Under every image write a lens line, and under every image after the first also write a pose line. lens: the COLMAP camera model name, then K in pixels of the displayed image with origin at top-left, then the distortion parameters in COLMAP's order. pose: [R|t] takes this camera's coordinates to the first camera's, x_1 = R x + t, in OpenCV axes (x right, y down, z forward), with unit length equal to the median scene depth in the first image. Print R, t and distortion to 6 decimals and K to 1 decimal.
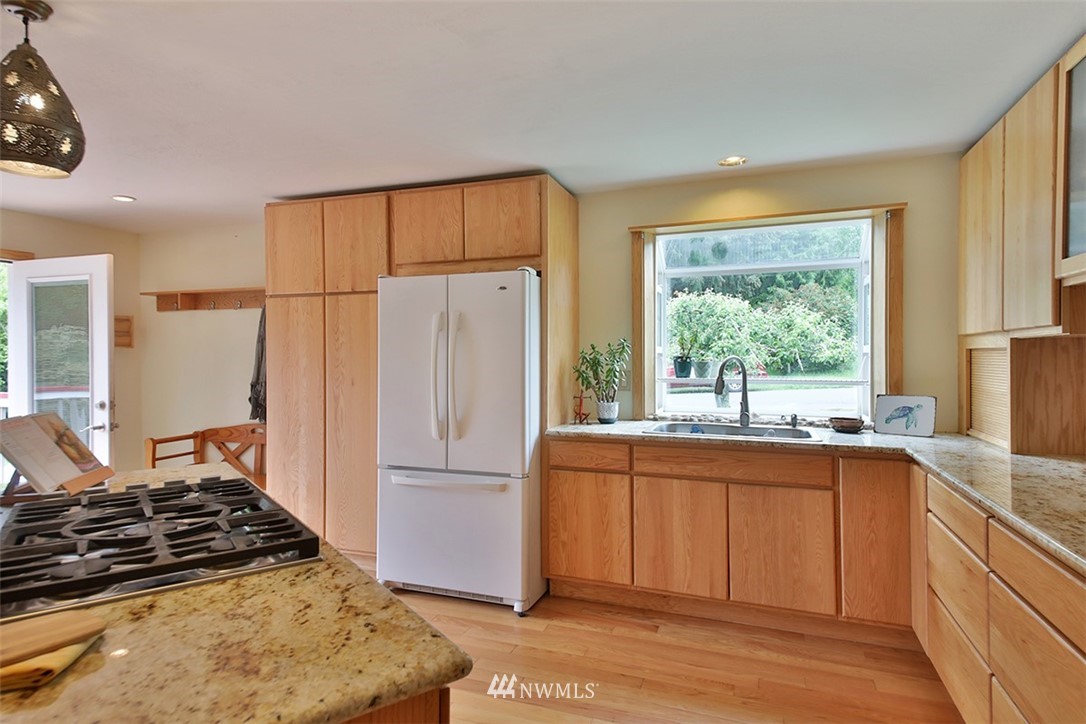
lens RADIAL K [[628.6, 0, 526.6], [0, 628.6, 362.3], [0, 0, 1]] dist [0.034715, -0.000484]
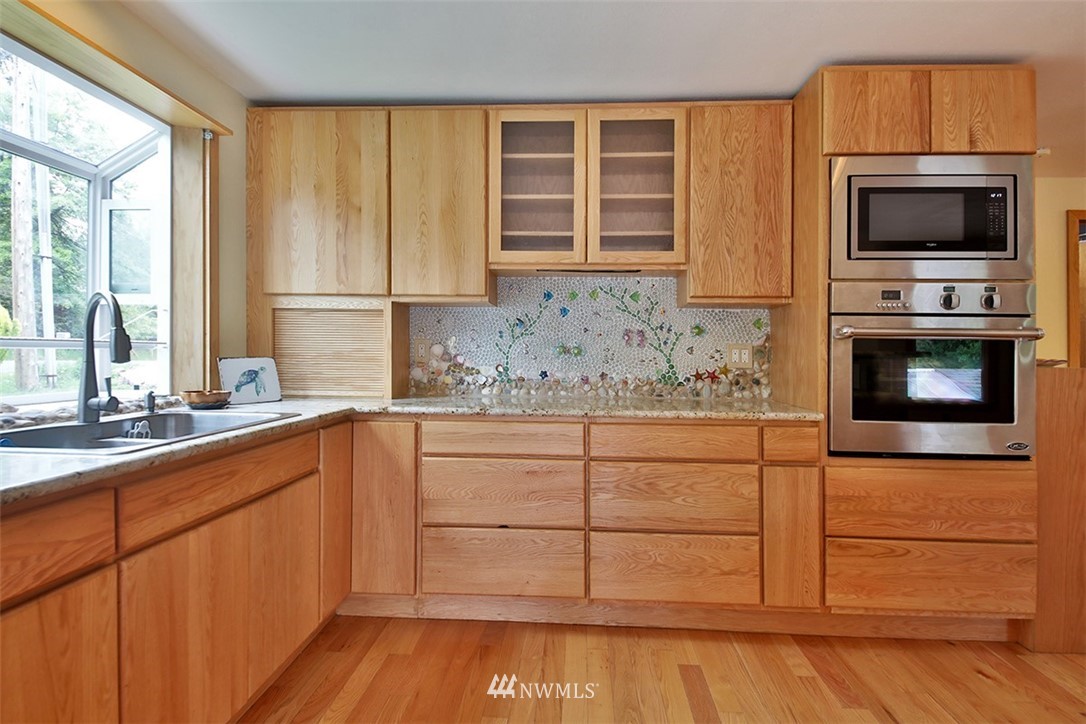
lens RADIAL K [[562.9, 0, 546.5], [0, 562.9, 348.1], [0, 0, 1]] dist [-0.000171, -0.009589]
pose [[-0.293850, 0.005635, 0.955835, -0.238506], [-0.000374, 0.999982, -0.006010, 0.040821], [-0.955852, -0.002124, -0.293842, 0.781711]]
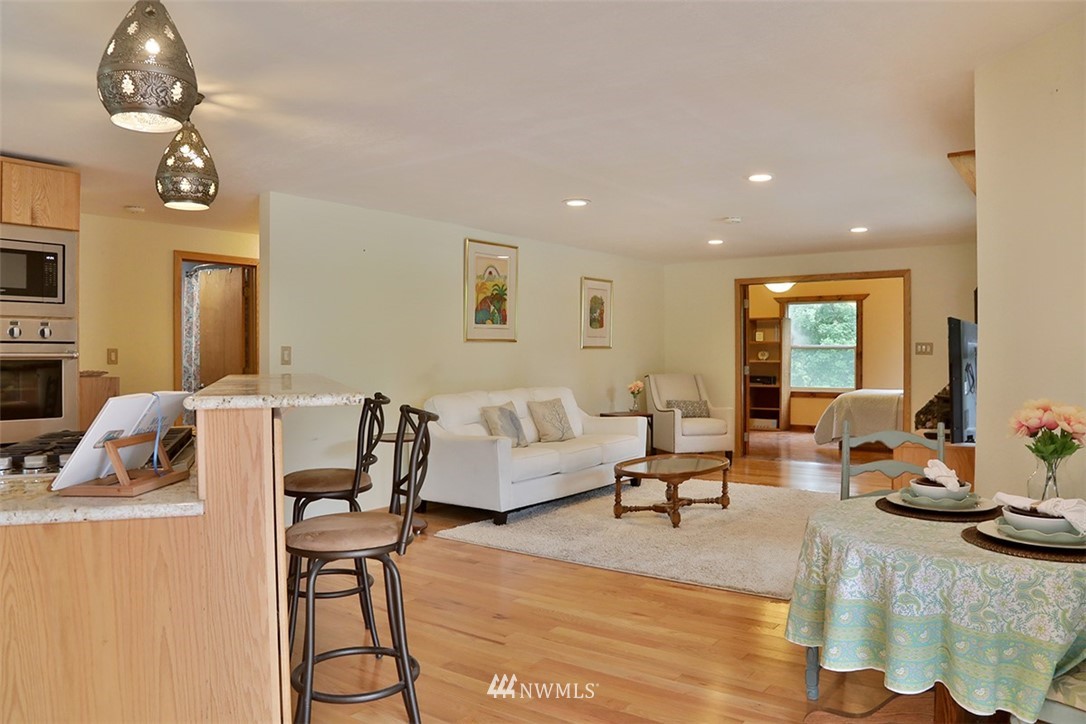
lens RADIAL K [[768.5, 0, 543.0], [0, 768.5, 362.0], [0, 0, 1]] dist [-0.202135, 0.128244]
pose [[-0.967579, -0.000139, 0.252570, -0.865875], [0.004284, 0.999847, 0.016964, 0.014339], [-0.252534, 0.017496, -0.967430, 1.036931]]
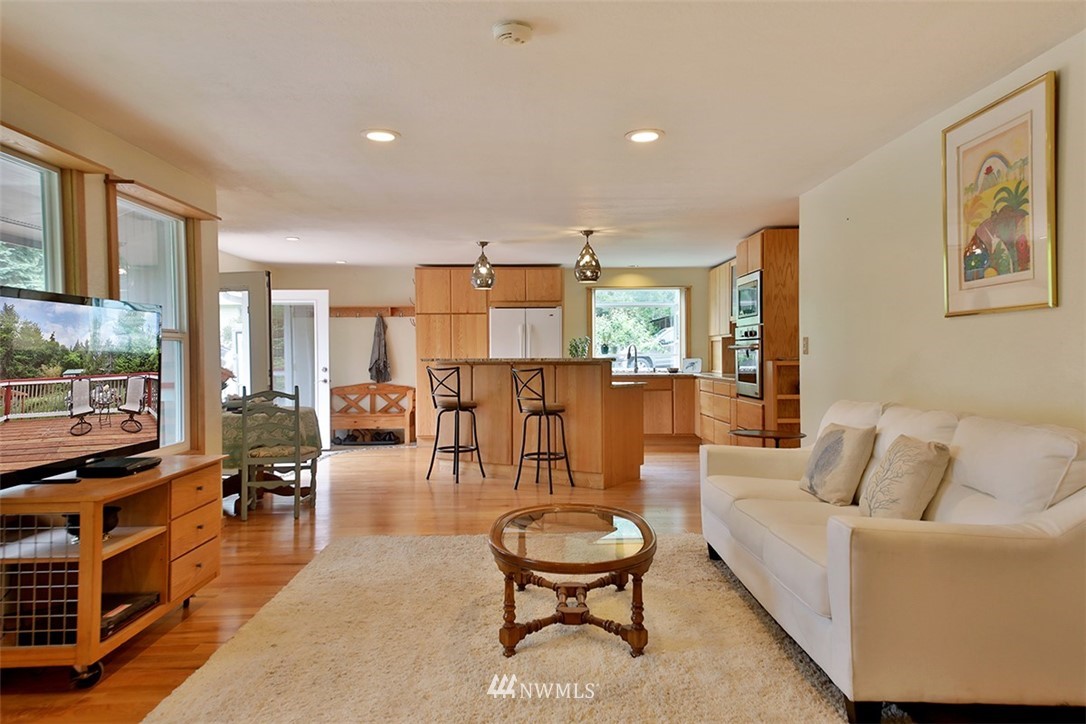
lens RADIAL K [[794.1, 0, 543.0], [0, 794.1, 362.0], [0, 0, 1]] dist [-0.001349, -0.000350]
pose [[0.930844, -0.005551, 0.365375, -1.140365], [0.005433, 0.999984, 0.001353, 0.056149], [-0.365377, 0.000725, 0.930859, -1.771372]]
